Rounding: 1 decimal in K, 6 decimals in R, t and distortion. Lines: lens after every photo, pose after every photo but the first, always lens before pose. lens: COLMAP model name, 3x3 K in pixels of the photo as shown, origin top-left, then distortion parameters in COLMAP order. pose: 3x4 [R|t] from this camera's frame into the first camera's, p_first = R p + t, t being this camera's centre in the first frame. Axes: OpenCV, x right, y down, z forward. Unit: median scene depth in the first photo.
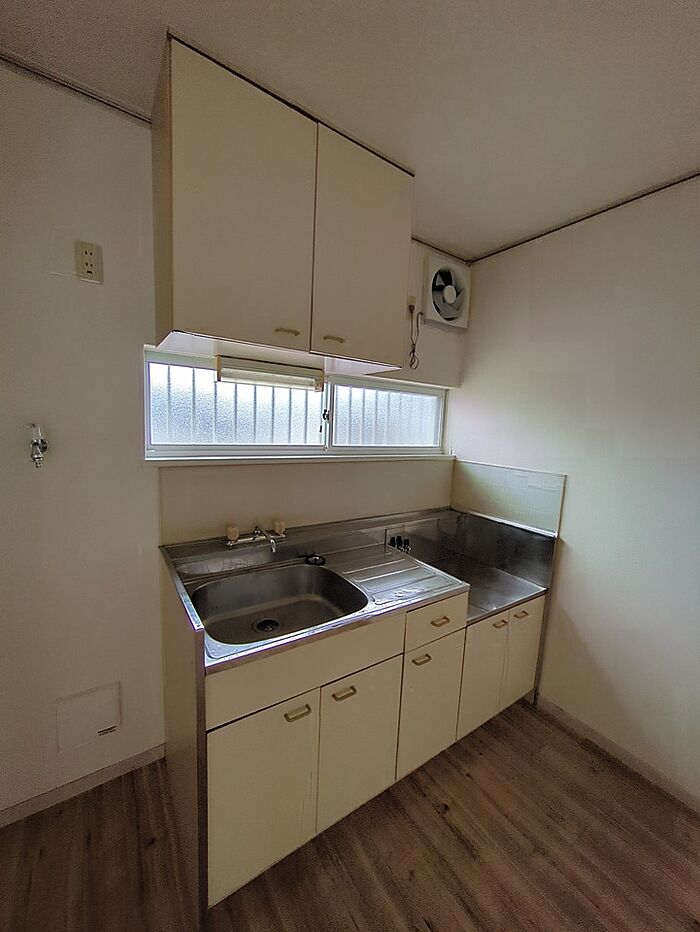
lens RADIAL K [[365.2, 0, 350.4], [0, 365.2, 469.9], [0, 0, 1]] dist [-0.001297, 0.000060]
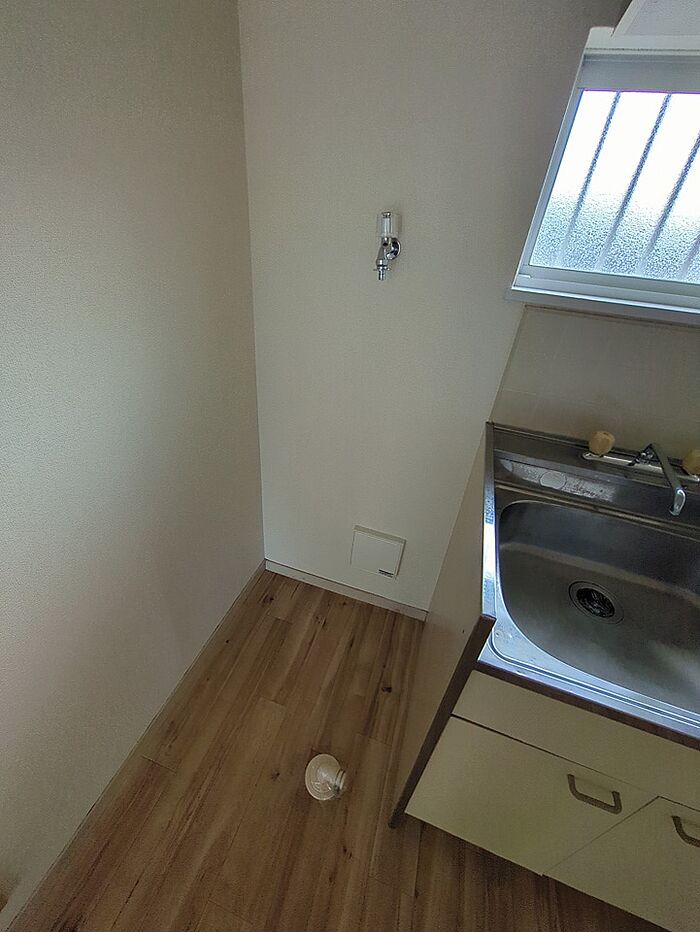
lens RADIAL K [[365.2, 0, 350.4], [0, 365.2, 469.9], [0, 0, 1]] dist [-0.001297, 0.000060]
pose [[0.615143, 0.438916, -0.654944, -0.172281], [-0.151592, 0.881054, 0.448067, 0.009815], [0.773705, -0.176341, 0.608510, 0.329938]]
